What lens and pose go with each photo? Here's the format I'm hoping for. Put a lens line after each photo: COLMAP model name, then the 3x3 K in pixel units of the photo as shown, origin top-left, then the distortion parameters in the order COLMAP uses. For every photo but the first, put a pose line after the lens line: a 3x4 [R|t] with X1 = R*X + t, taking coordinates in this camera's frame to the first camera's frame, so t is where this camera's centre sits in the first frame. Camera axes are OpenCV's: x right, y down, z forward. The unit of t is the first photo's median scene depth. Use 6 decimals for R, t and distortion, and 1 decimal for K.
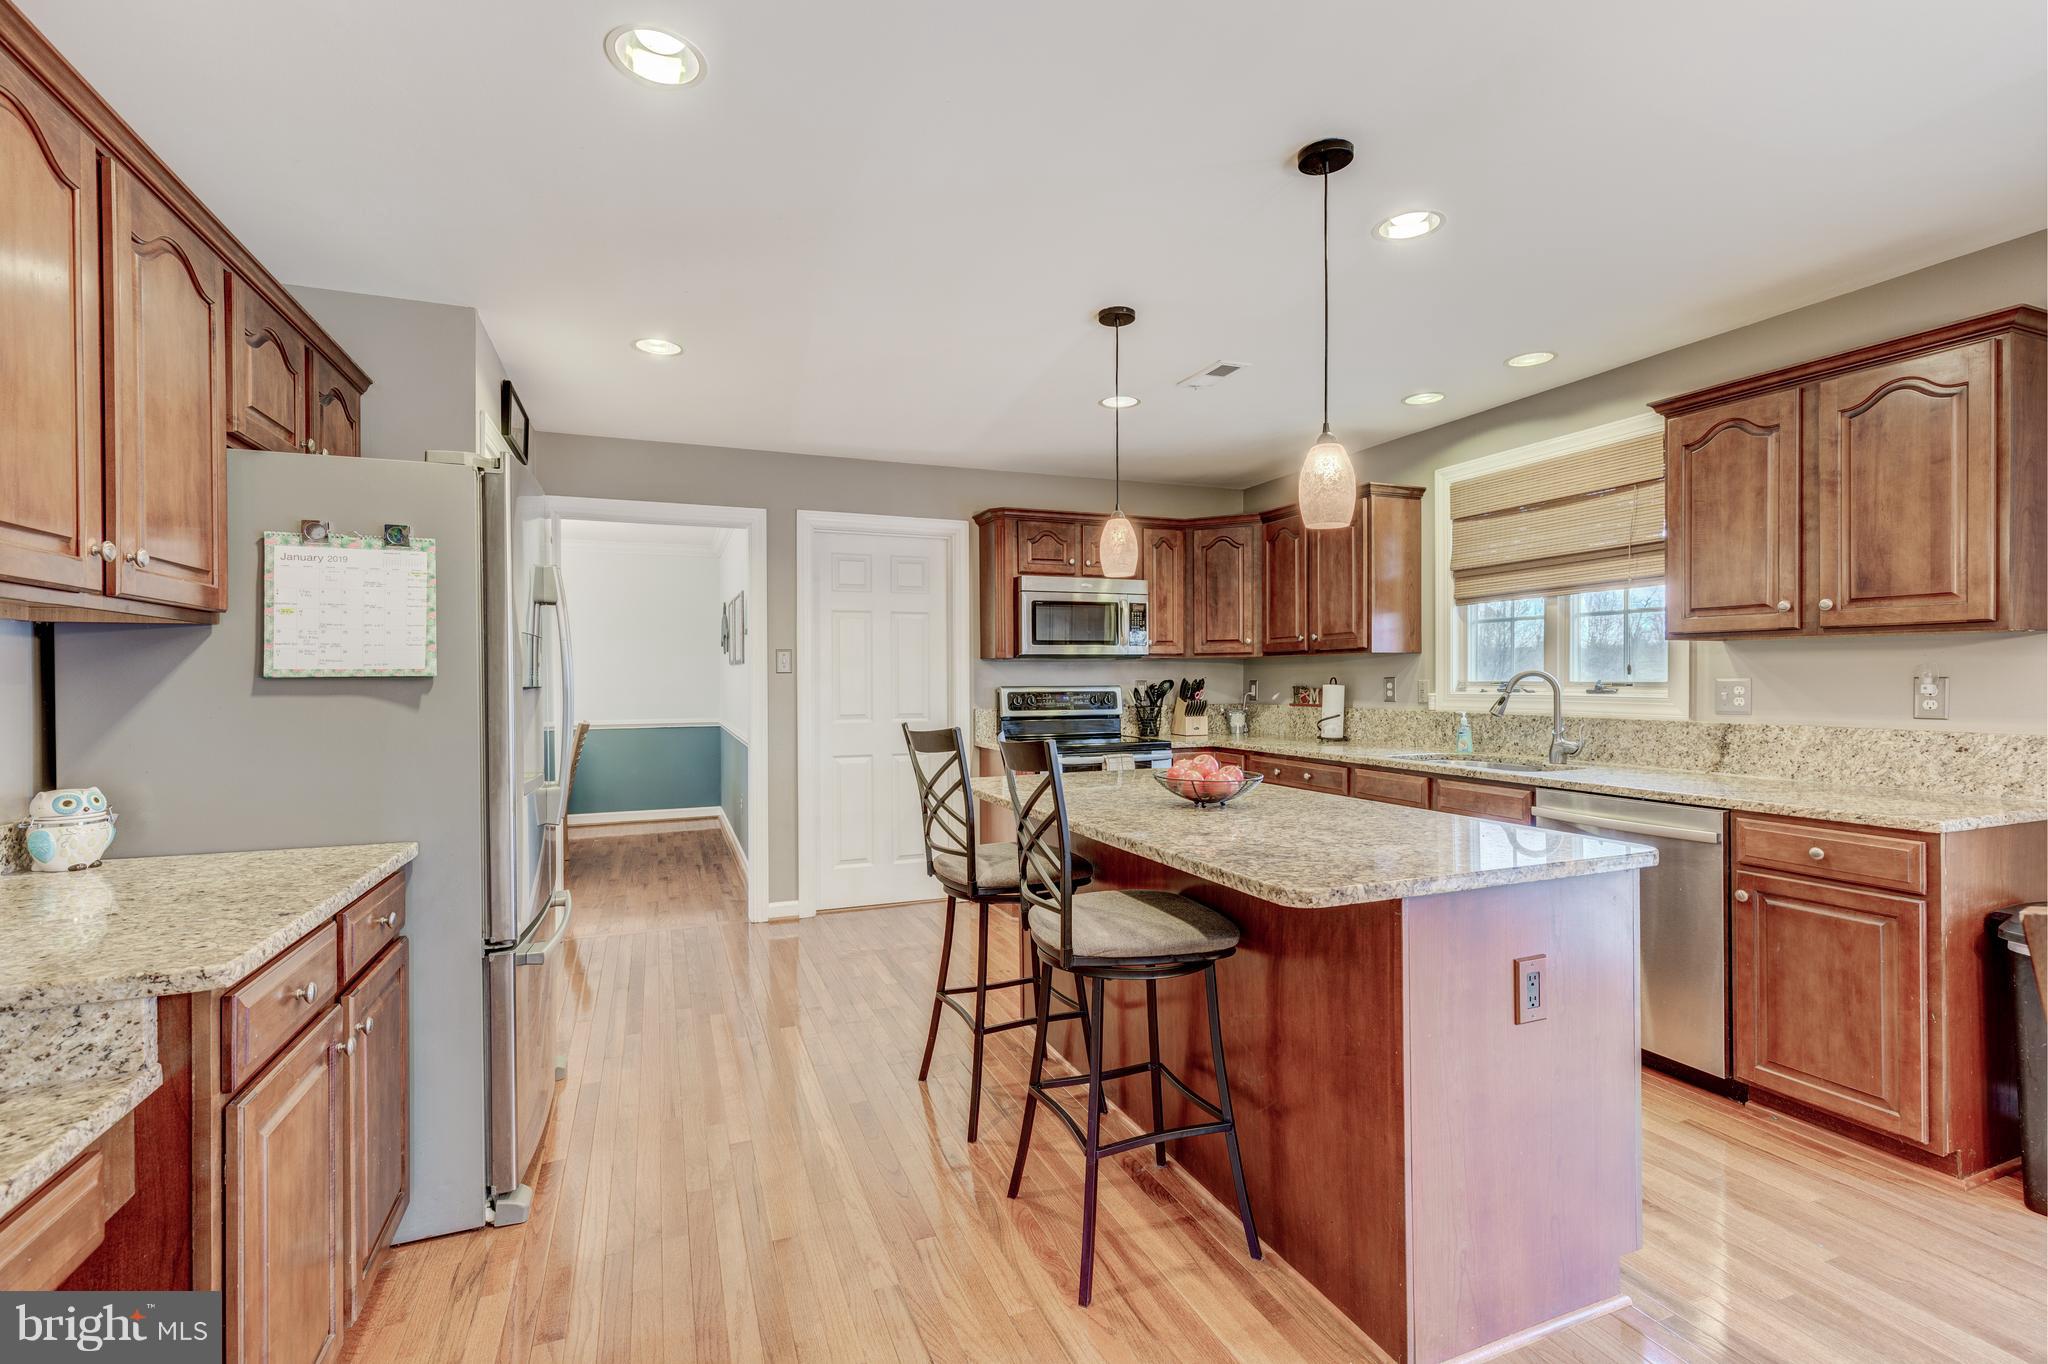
lens RADIAL K [[937.4, 0, 1026.5], [0, 937.4, 679.7], [0, 0, 1]] dist [0.013735, -0.001754]
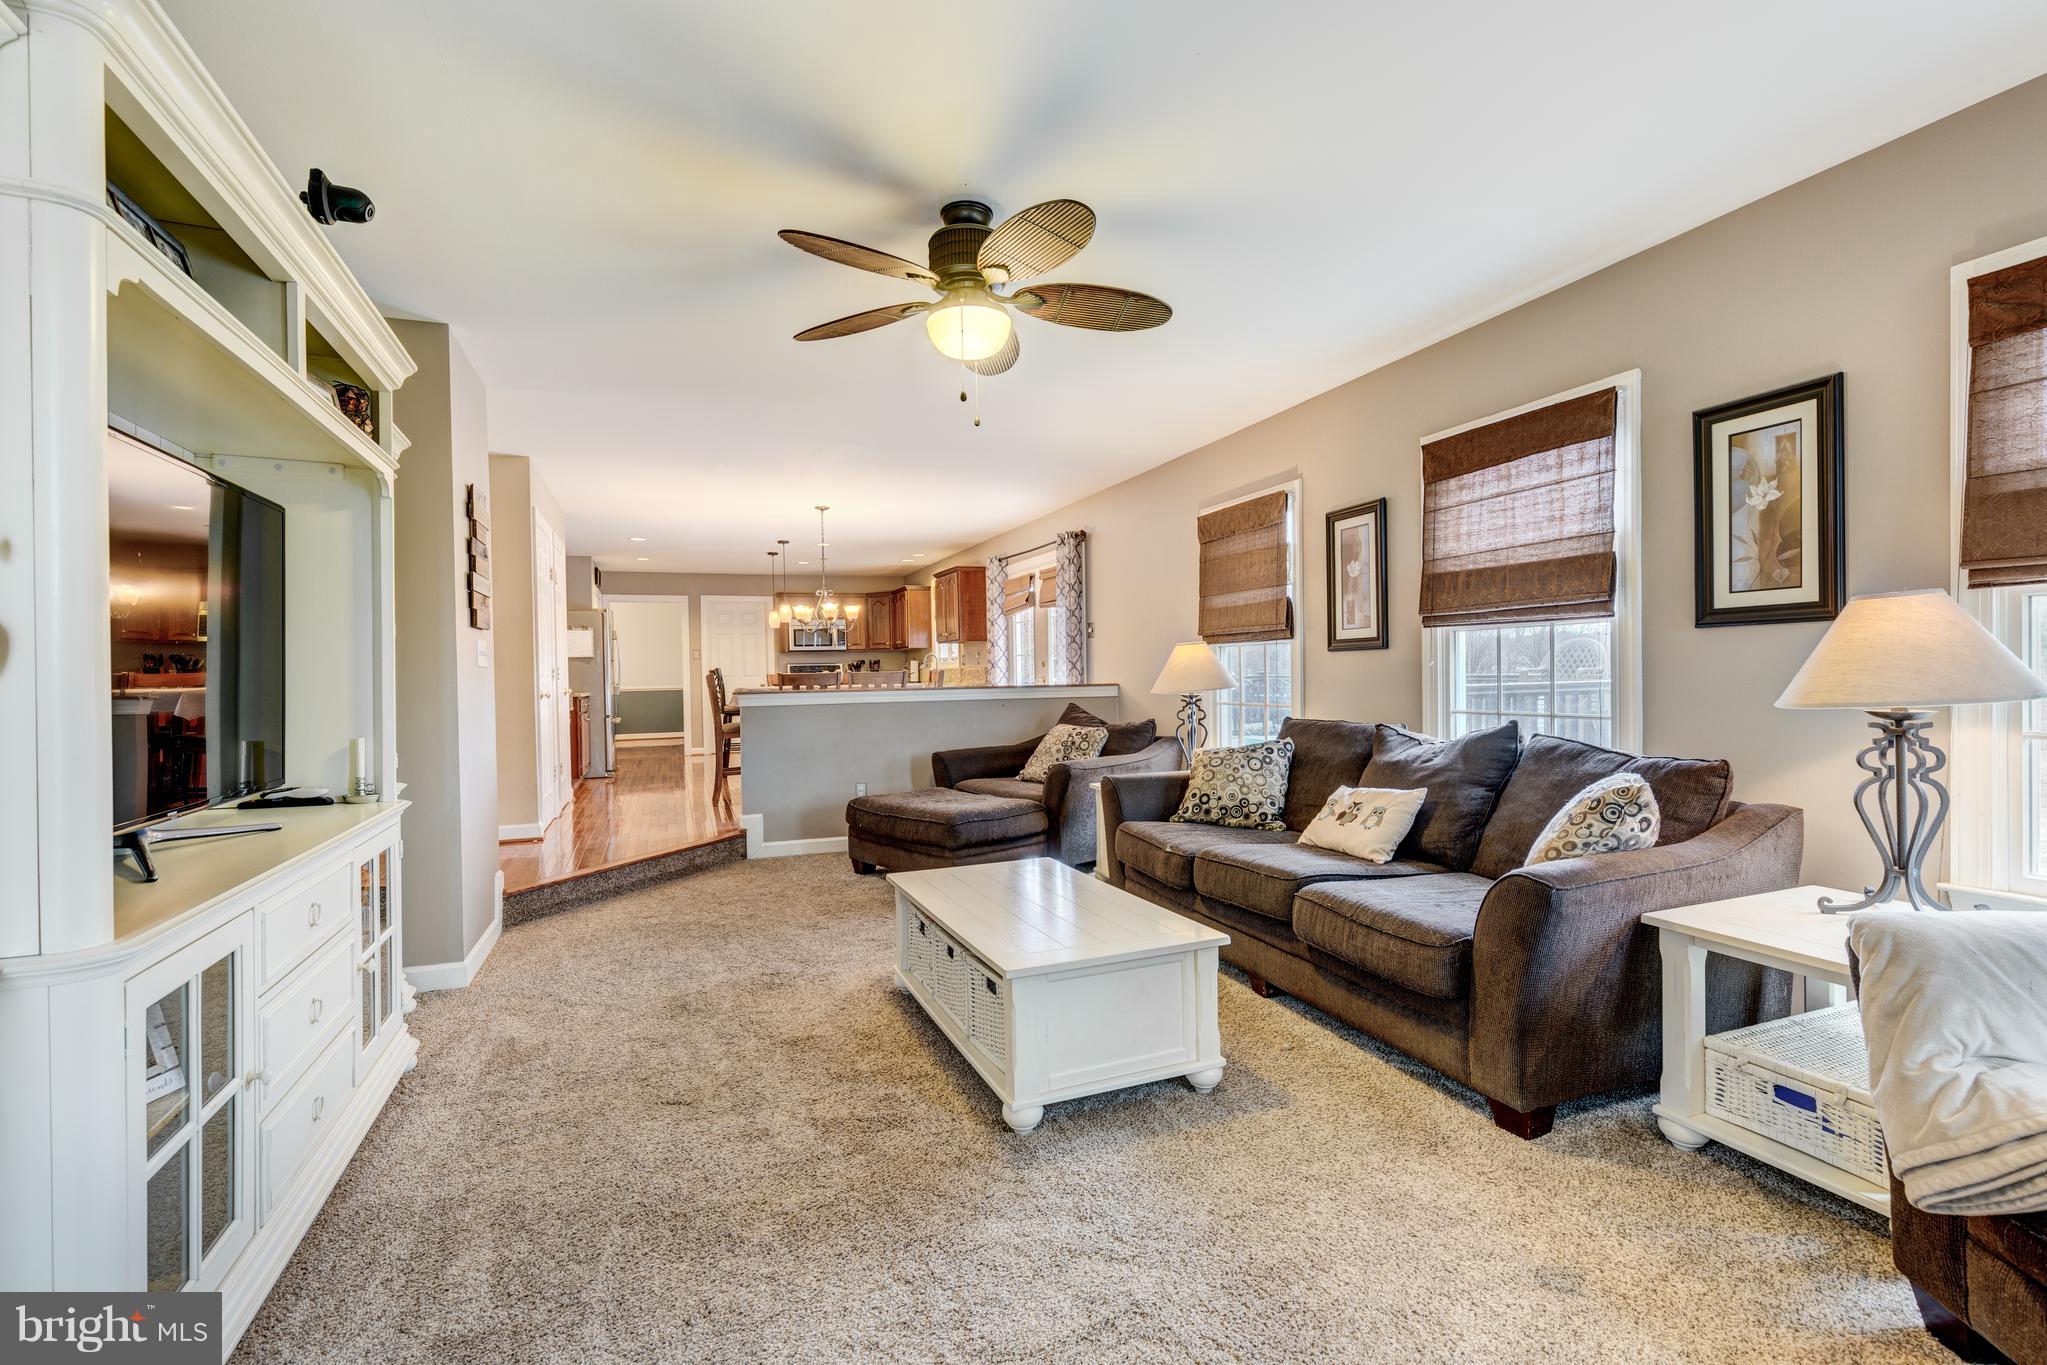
lens RADIAL K [[936.9, 0, 1037.9], [0, 936.9, 679.7], [0, 0, 1]] dist [0.013735, -0.001754]
pose [[0.999867, -0.016234, -0.001765, 1.052431], [0.016243, 0.999854, 0.005380, 0.078836], [0.001678, -0.005408, 0.999984, -2.434754]]
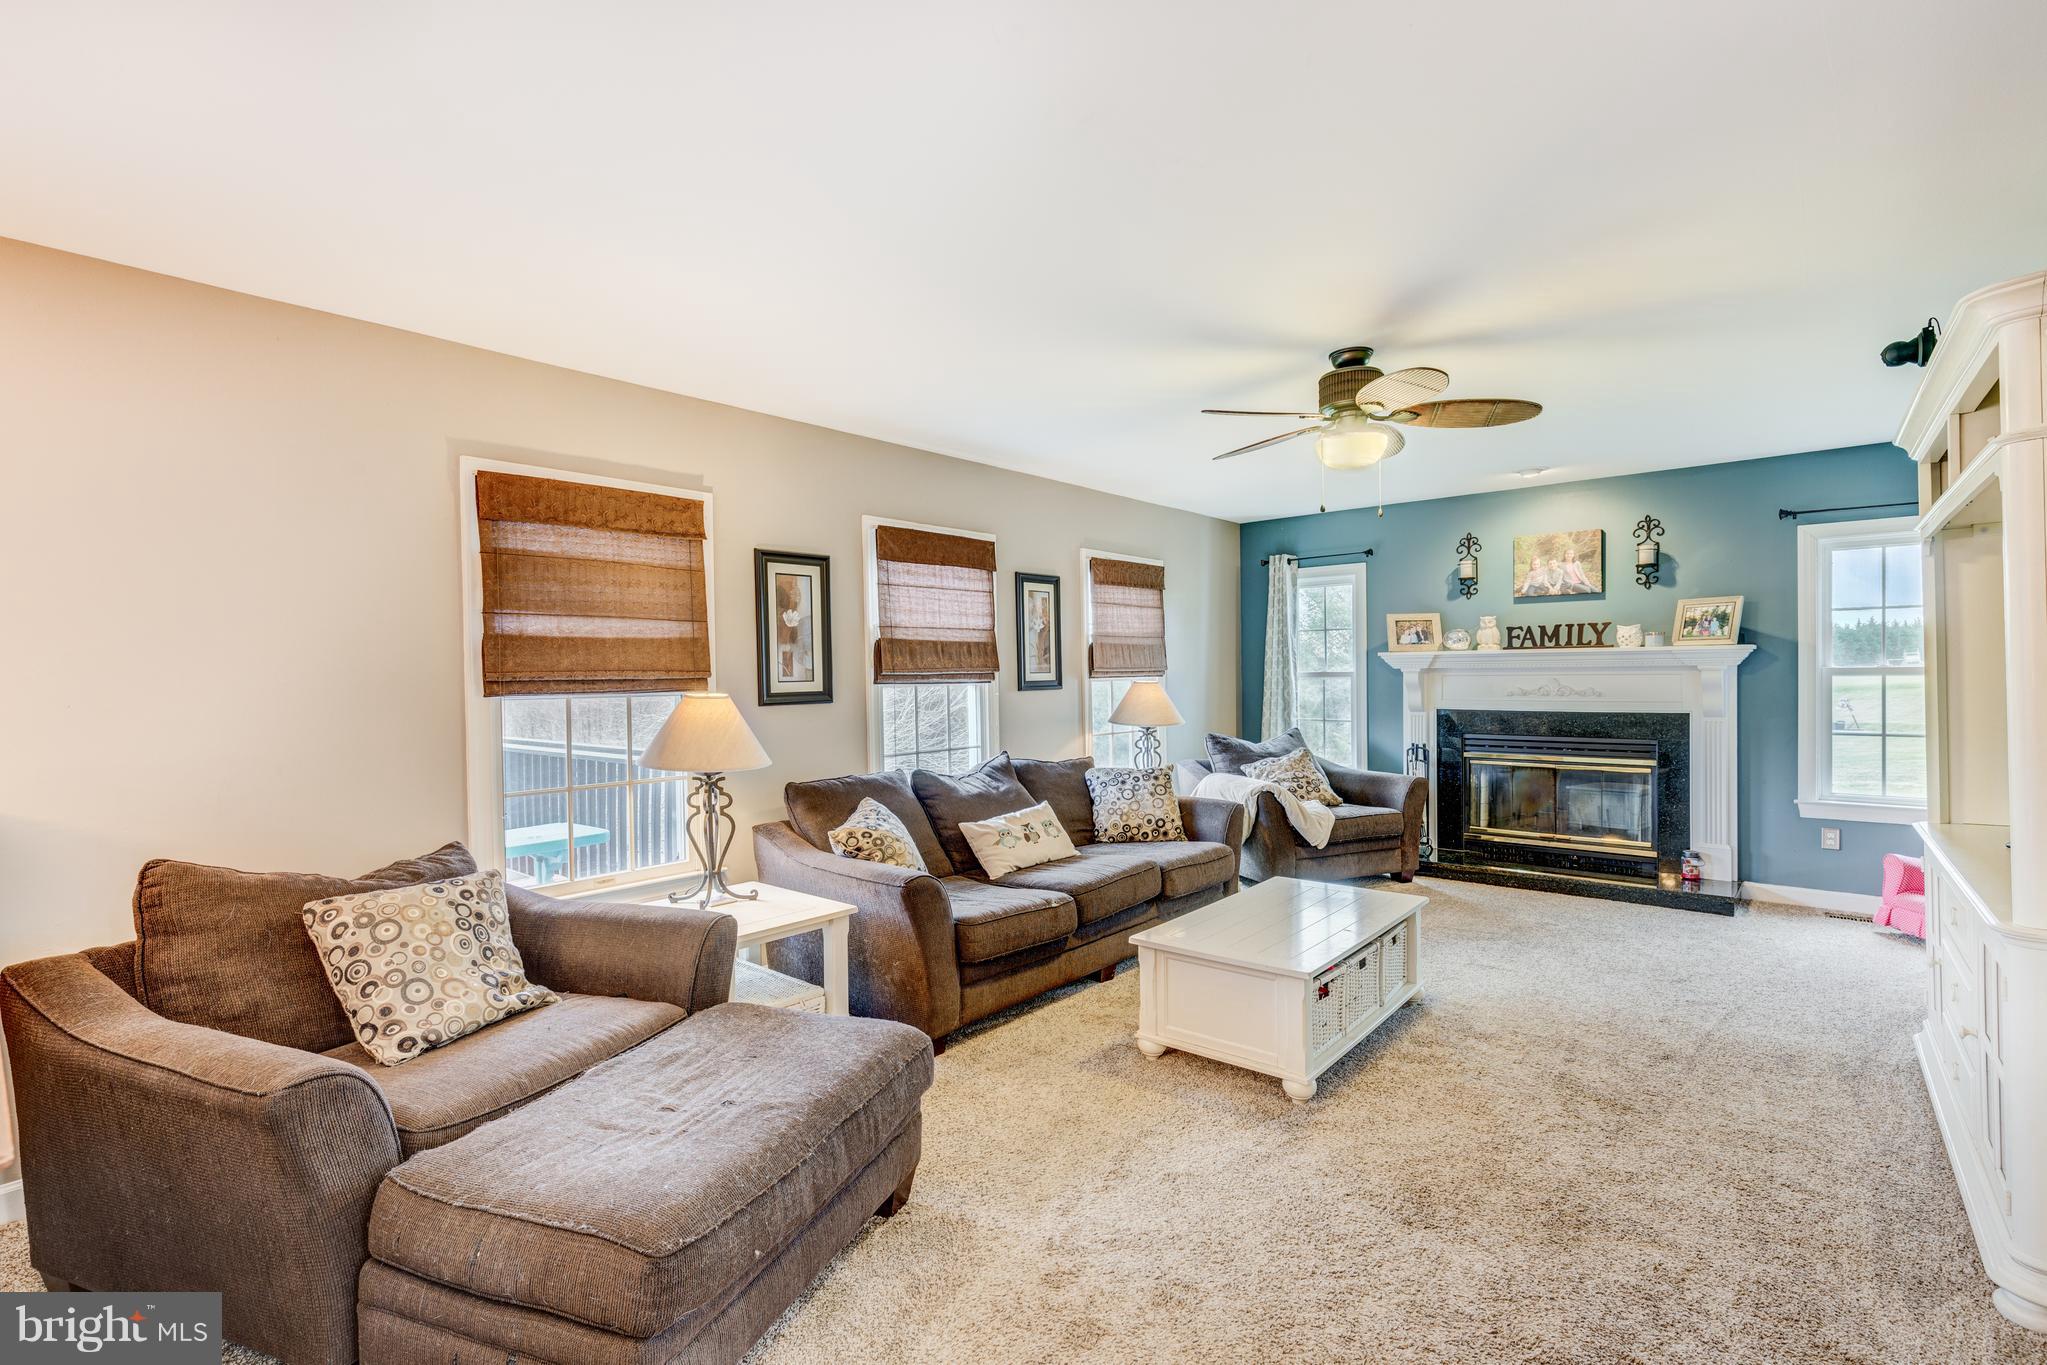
lens RADIAL K [[936.9, 0, 1010.4], [0, 936.9, 690.4], [0, 0, 1]] dist [0.013735, -0.001754]
pose [[-0.462107, -0.001941, 0.886822, 0.141193], [0.021317, 0.999684, 0.013297, 0.013890], [-0.886568, 0.025049, -0.461919, -0.548362]]
